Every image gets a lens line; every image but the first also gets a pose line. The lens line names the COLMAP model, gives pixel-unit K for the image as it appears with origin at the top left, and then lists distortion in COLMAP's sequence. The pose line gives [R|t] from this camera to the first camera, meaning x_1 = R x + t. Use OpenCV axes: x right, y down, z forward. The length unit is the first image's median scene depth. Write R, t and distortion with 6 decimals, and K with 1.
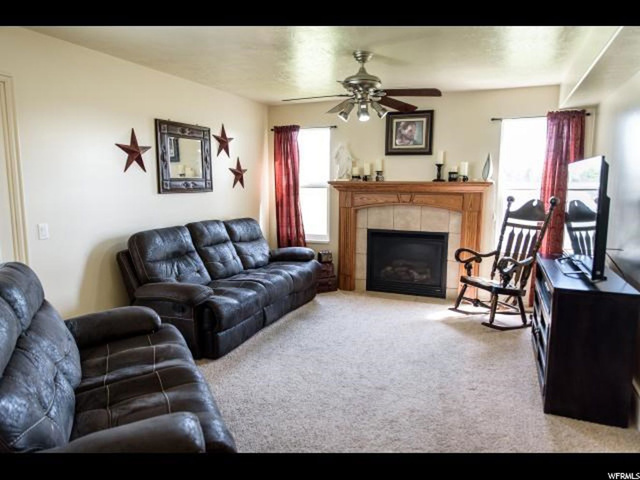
lens RADIAL K [[432.9, 0, 320.2], [0, 432.9, 240.9], [0, 0, 1]] dist [-0.005604, -0.015139]
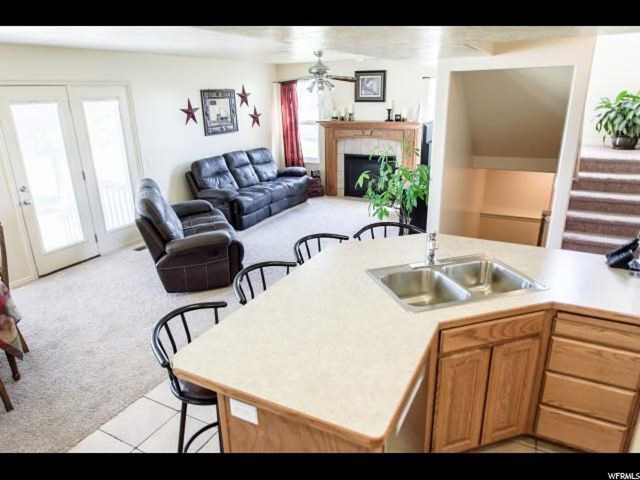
lens RADIAL K [[432.9, 0, 319.1], [0, 432.9, 239.7], [0, 0, 1]] dist [-0.005604, -0.015139]
pose [[0.995785, 0.006938, -0.091461, 0.178568], [0.010828, 0.981270, 0.192332, -0.027869], [0.091082, -0.192511, 0.977059, -0.544718]]
